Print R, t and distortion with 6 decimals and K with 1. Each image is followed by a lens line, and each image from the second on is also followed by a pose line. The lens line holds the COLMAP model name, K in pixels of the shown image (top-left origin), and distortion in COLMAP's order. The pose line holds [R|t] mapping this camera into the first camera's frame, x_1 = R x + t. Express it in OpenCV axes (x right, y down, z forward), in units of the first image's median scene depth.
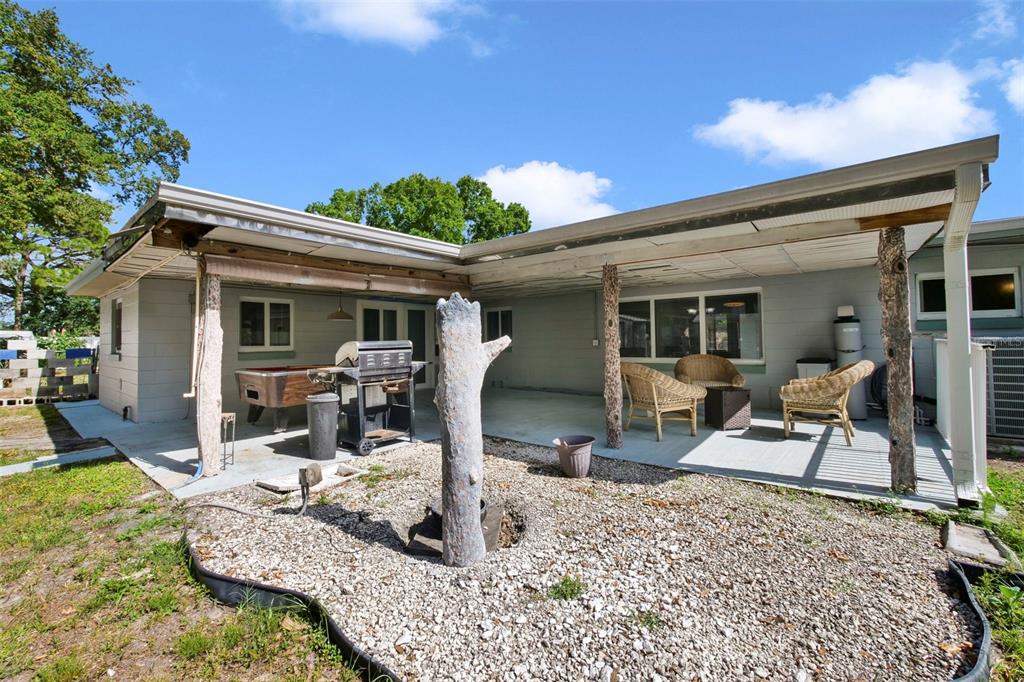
lens RADIAL K [[432.1, 0, 506.6], [0, 432.1, 329.0], [0, 0, 1]] dist [-0.001603, -0.000078]
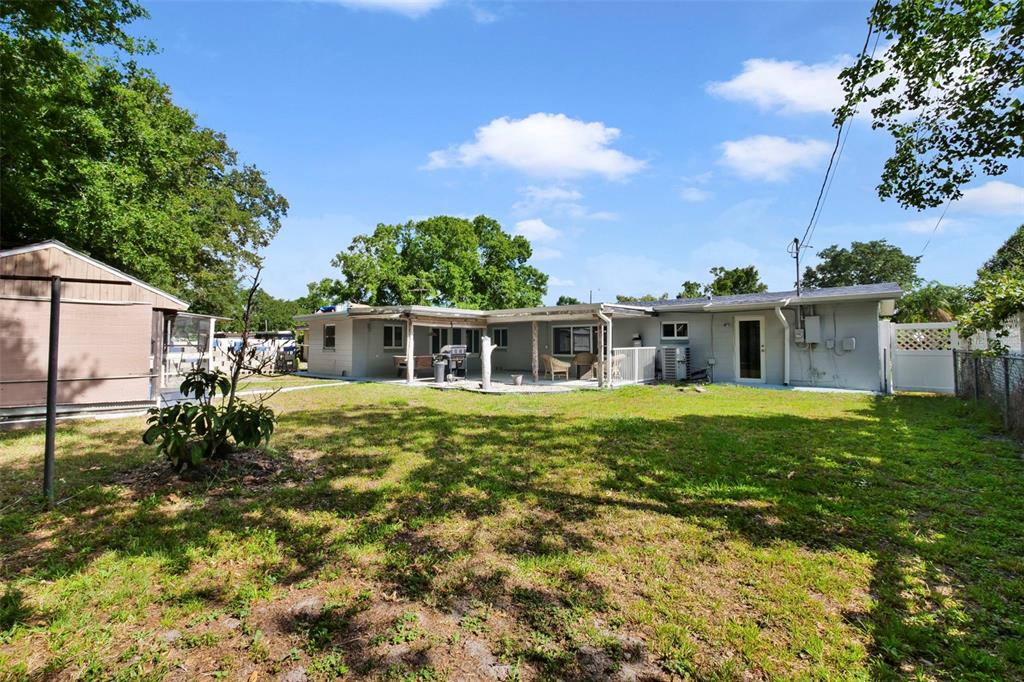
lens RADIAL K [[432.1, 0, 506.6], [0, 432.1, 329.0], [0, 0, 1]] dist [-0.001603, -0.000078]
pose [[0.999644, 0.013428, -0.023042, 0.033843], [-0.013615, 0.999875, -0.007977, -0.018152], [0.022932, 0.008288, 0.999703, -0.556507]]
